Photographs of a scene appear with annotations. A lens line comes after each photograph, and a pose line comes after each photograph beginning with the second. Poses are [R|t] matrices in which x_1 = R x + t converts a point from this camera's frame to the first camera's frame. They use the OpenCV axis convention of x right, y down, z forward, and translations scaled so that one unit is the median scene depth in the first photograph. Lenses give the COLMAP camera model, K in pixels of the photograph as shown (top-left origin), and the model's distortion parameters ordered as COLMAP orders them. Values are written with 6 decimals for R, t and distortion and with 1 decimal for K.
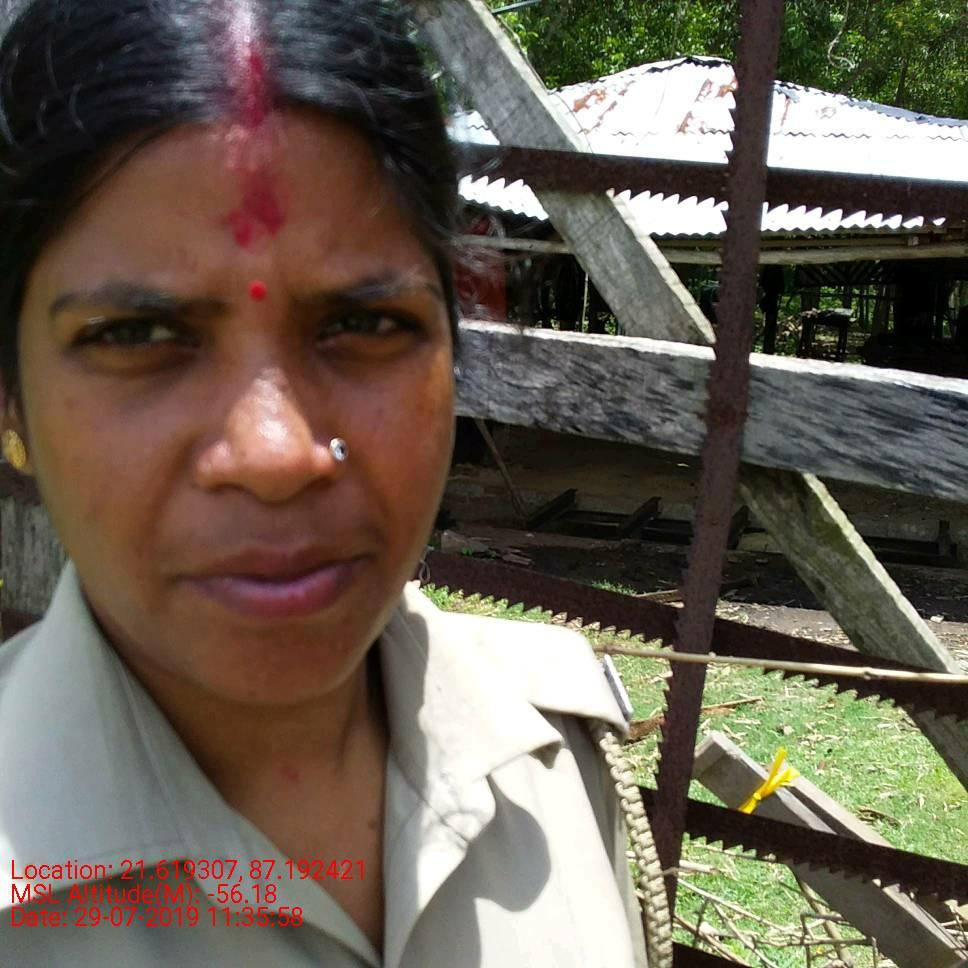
lens RADIAL K [[1128.9, 0, 495.2], [0, 1128.9, 497.2], [0, 0, 1]] dist [0.048857, 0.000000]
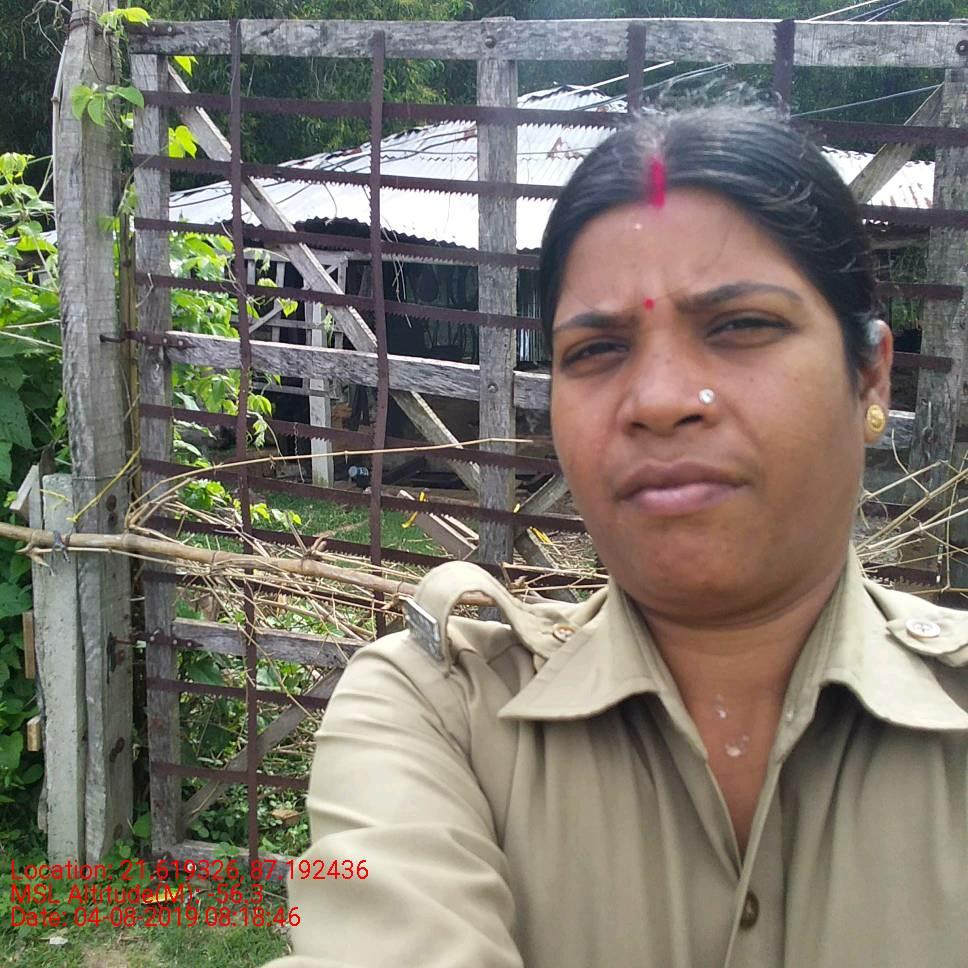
lens RADIAL K [[1128.9, 0, 491.8], [0, 1128.9, 480.0], [0, 0, 1]] dist [0.048857, 0.000000]
pose [[0.998179, -0.045456, 0.039660, 0.357481], [0.045482, 0.998965, 0.000236, 0.236919], [-0.039629, 0.001569, 0.999213, -2.183088]]
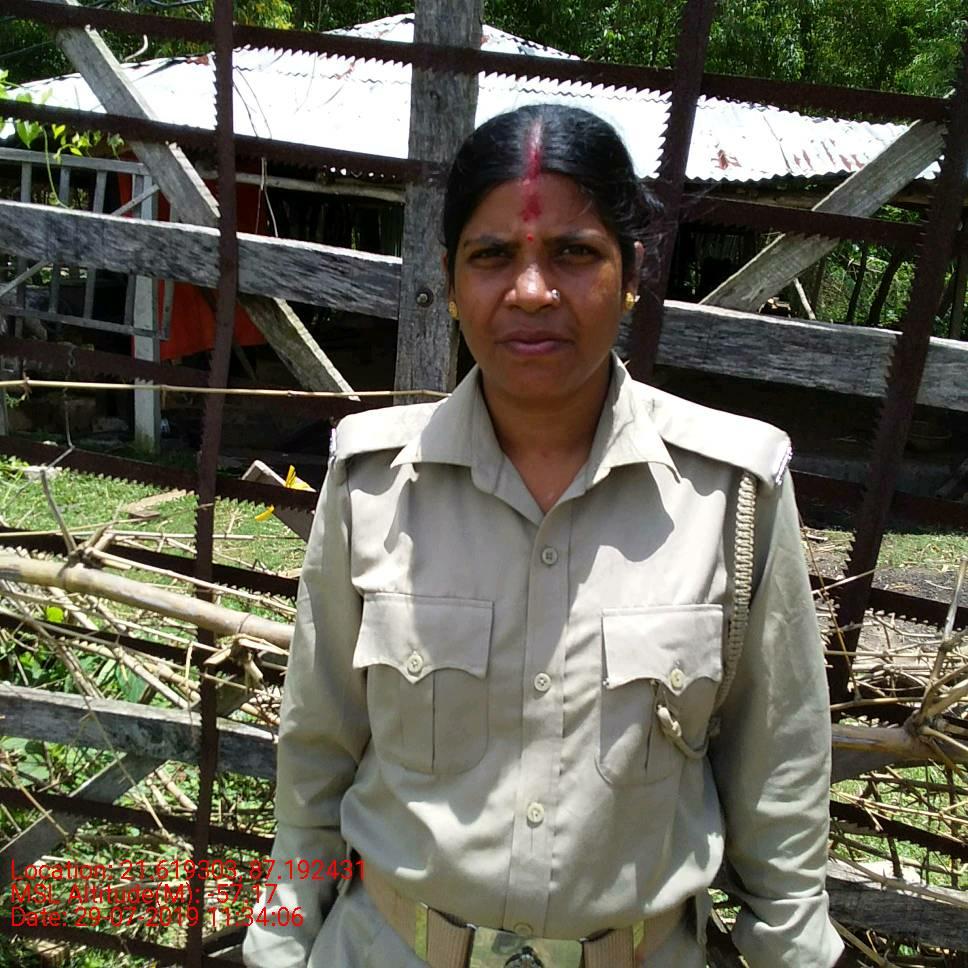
lens RADIAL K [[1128.9, 0, 473.6], [0, 1128.9, 491.4], [0, 0, 1]] dist [0.048857, 0.000000]
pose [[0.986749, -0.011888, 0.161820, 0.283348], [0.005089, 0.999089, 0.042368, 0.215012], [-0.162176, -0.040983, 0.985910, -0.902919]]
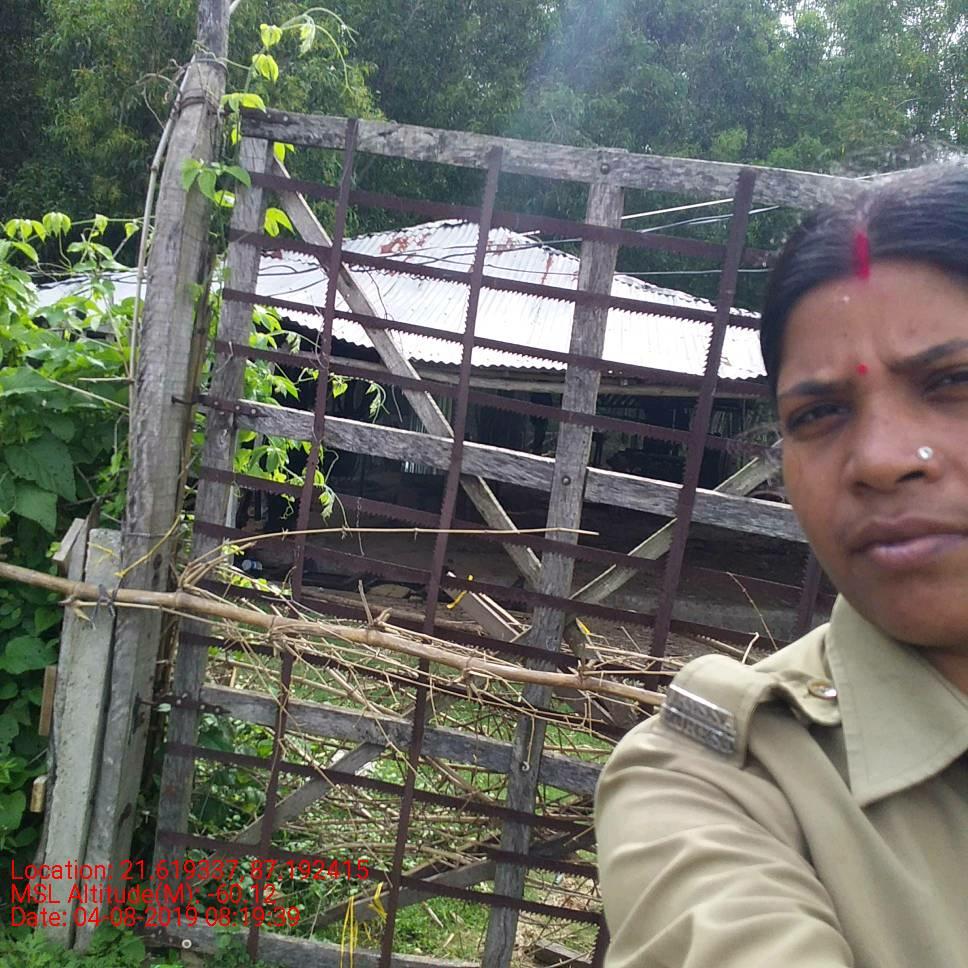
lens RADIAL K [[1128.9, 0, 478.7], [0, 1128.9, 494.5], [0, 0, 1]] dist [0.048857, 0.000000]
pose [[0.983440, 0.049805, 0.174259, -0.309302], [-0.034075, 0.995164, -0.092126, 0.335471], [-0.178005, 0.084662, 0.980381, -2.271868]]
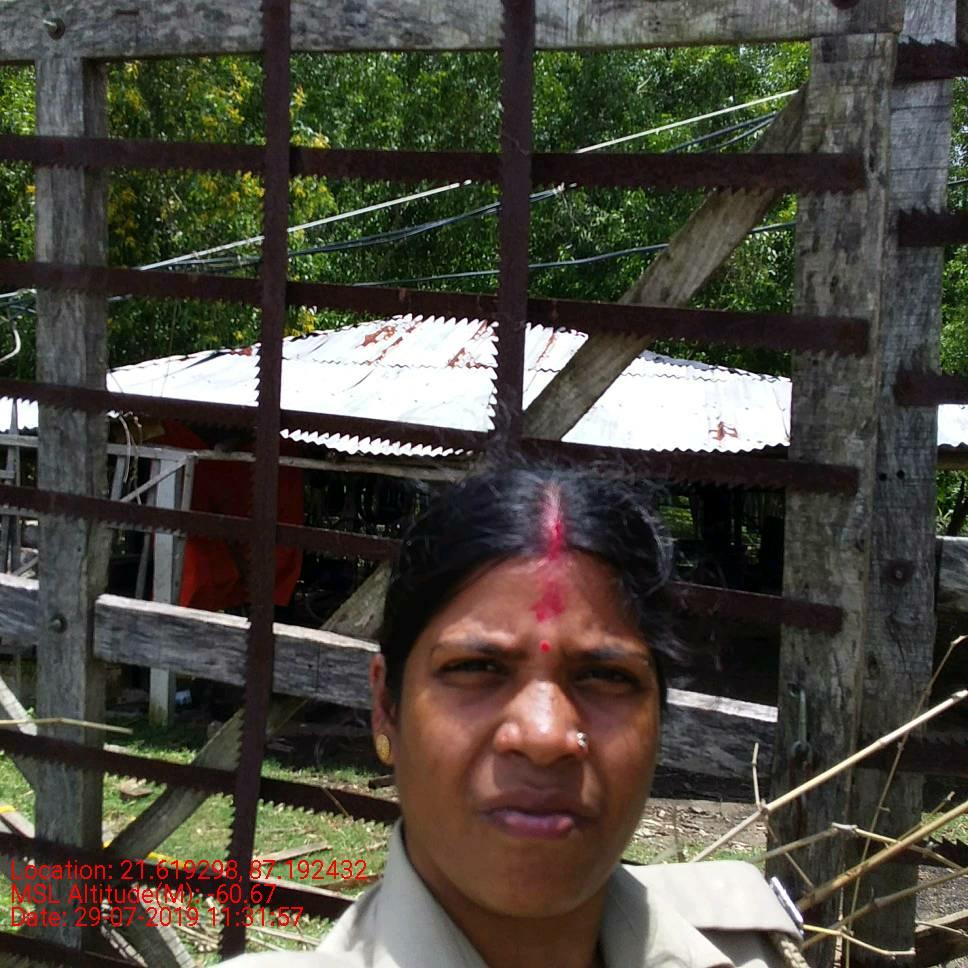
lens RADIAL K [[1128.9, 0, 477.0], [0, 1128.9, 501.7], [0, 0, 1]] dist [0.048857, 0.000000]
pose [[0.996631, 0.005507, 0.081831, 0.975966], [0.008837, 0.984723, -0.173904, 0.115147], [-0.081538, 0.174041, 0.981357, -0.935837]]
